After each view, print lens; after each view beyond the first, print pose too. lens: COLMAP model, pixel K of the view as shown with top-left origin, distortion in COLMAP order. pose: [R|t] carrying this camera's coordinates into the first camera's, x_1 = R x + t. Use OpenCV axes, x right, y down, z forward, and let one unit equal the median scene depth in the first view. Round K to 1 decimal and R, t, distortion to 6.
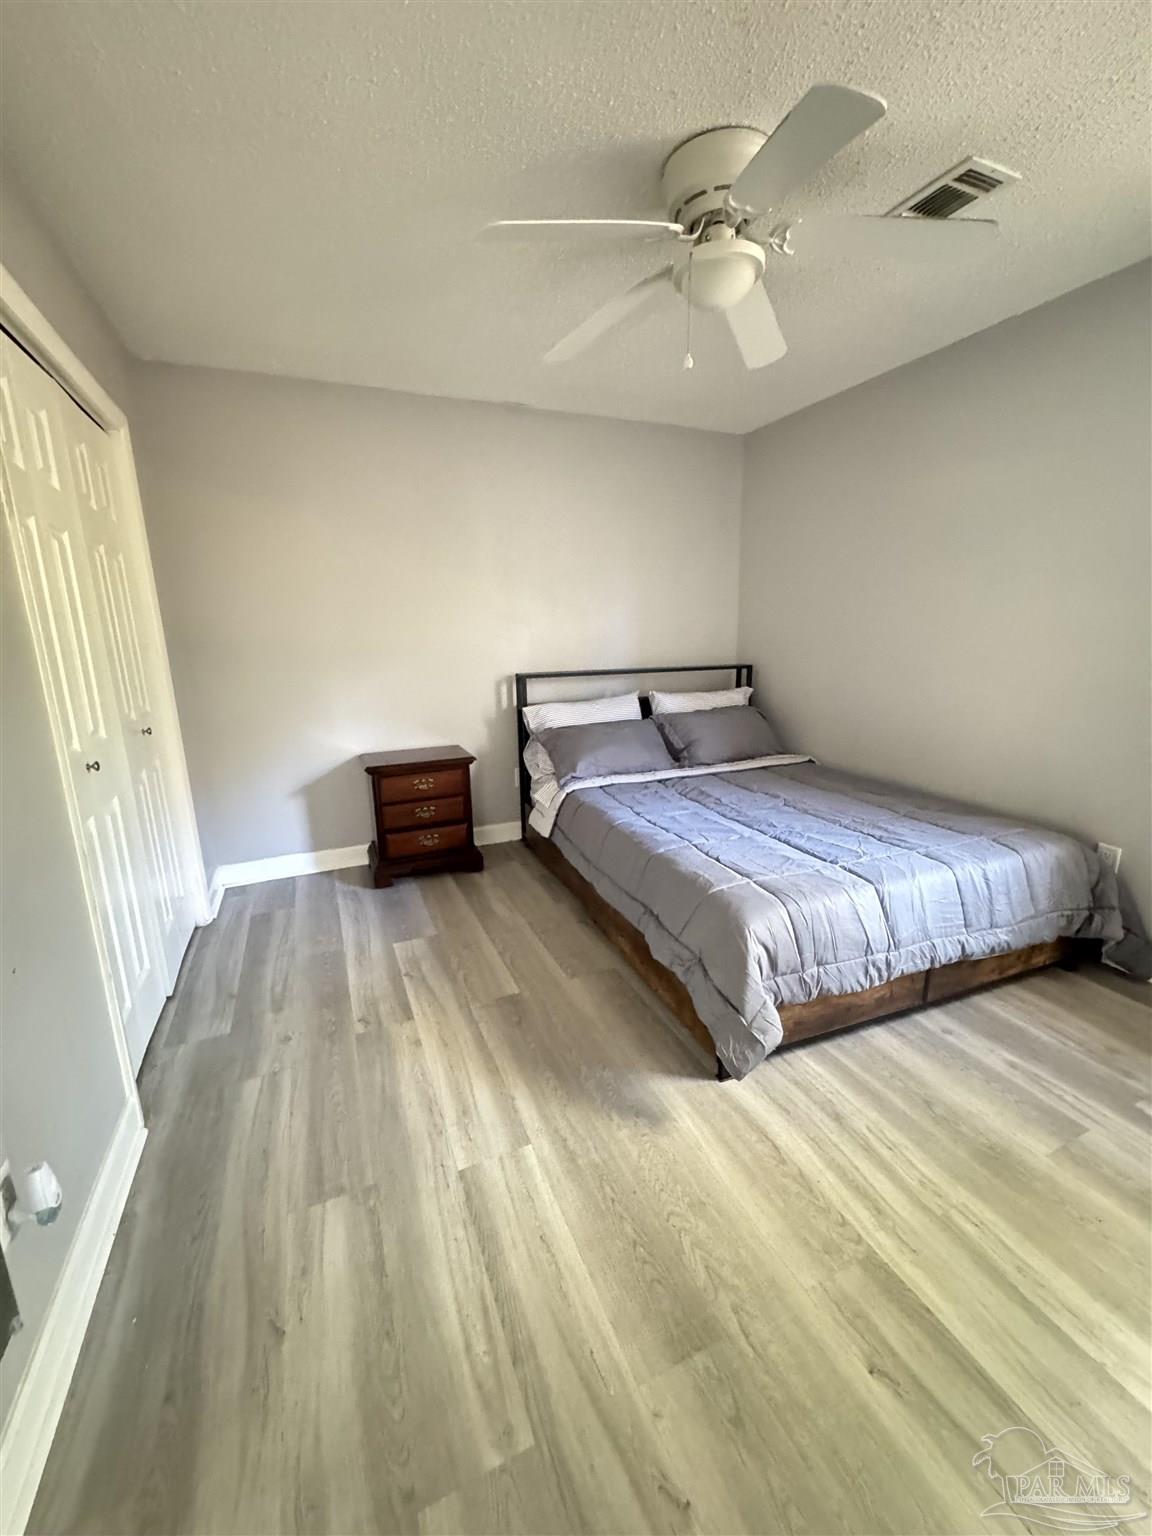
lens RADIAL K [[611.6, 0, 577.6], [0, 611.6, 766.1], [0, 0, 1]] dist [-0.001291, -0.000086]
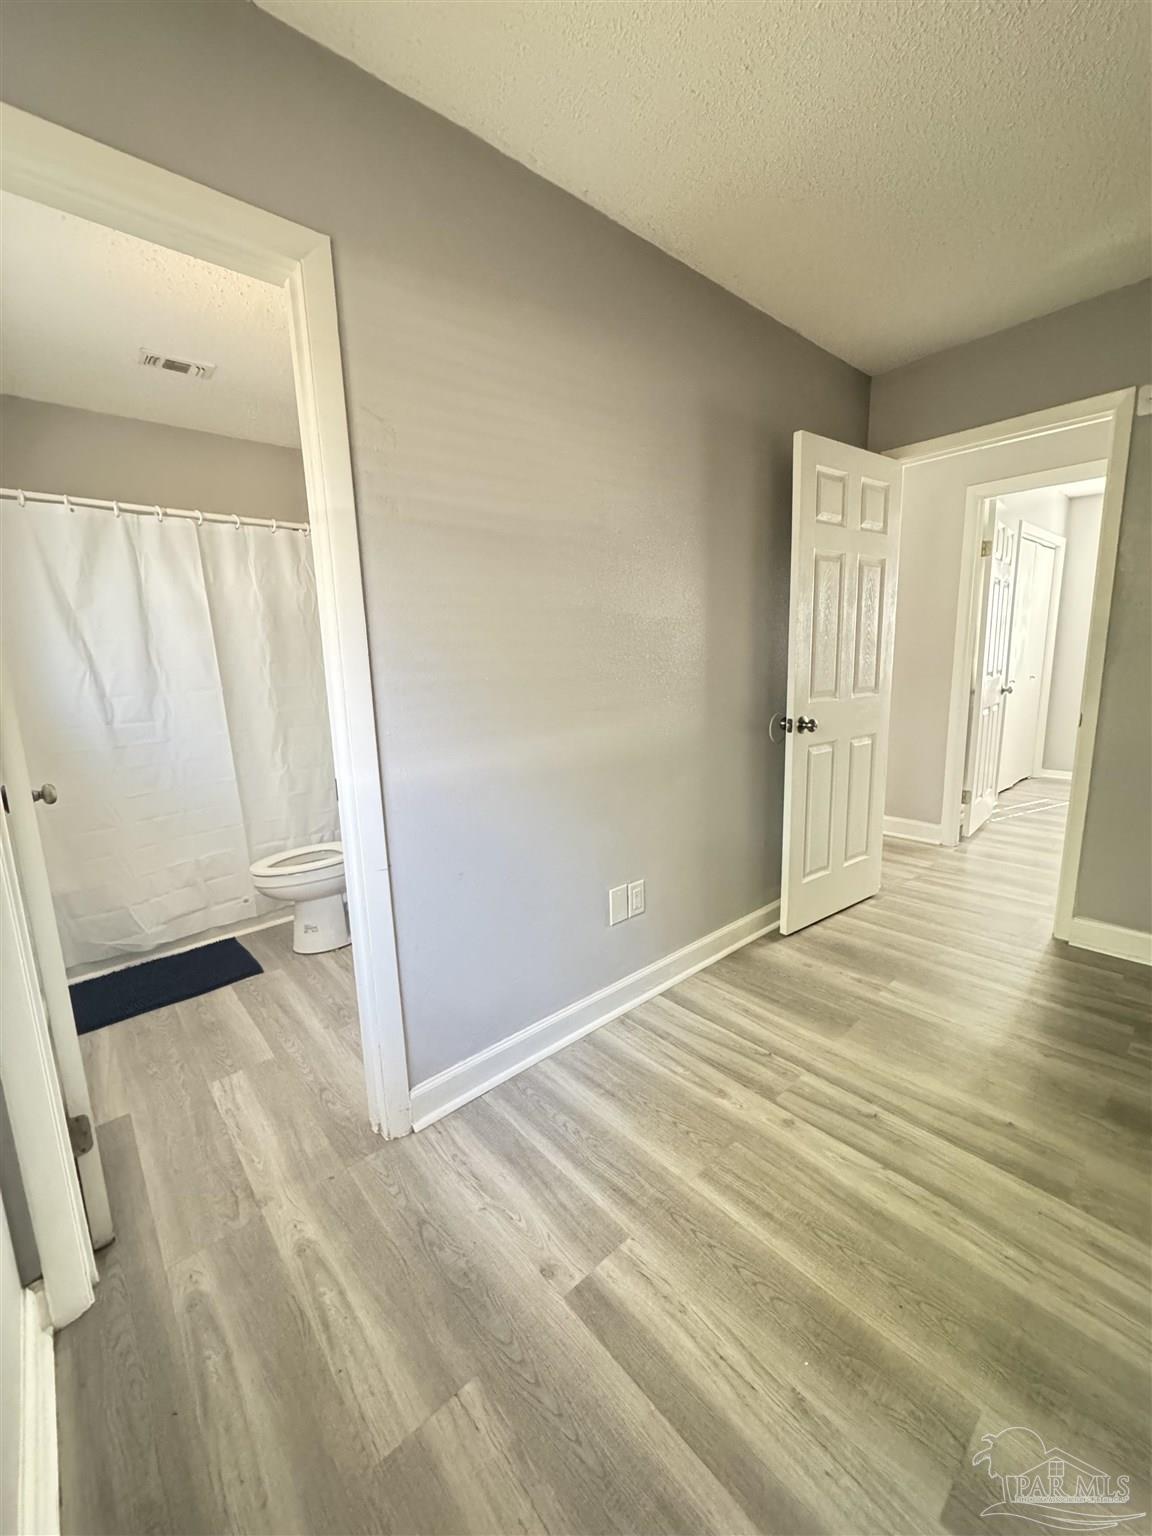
lens RADIAL K [[607.4, 0, 578.0], [0, 607.4, 764.9], [0, 0, 1]] dist [-0.000294, 0.000019]
pose [[-0.951934, 0.094244, -0.291443, 1.002066], [-0.027953, 0.920788, 0.389060, -0.187873], [0.305024, 0.378507, -0.873895, 0.901457]]
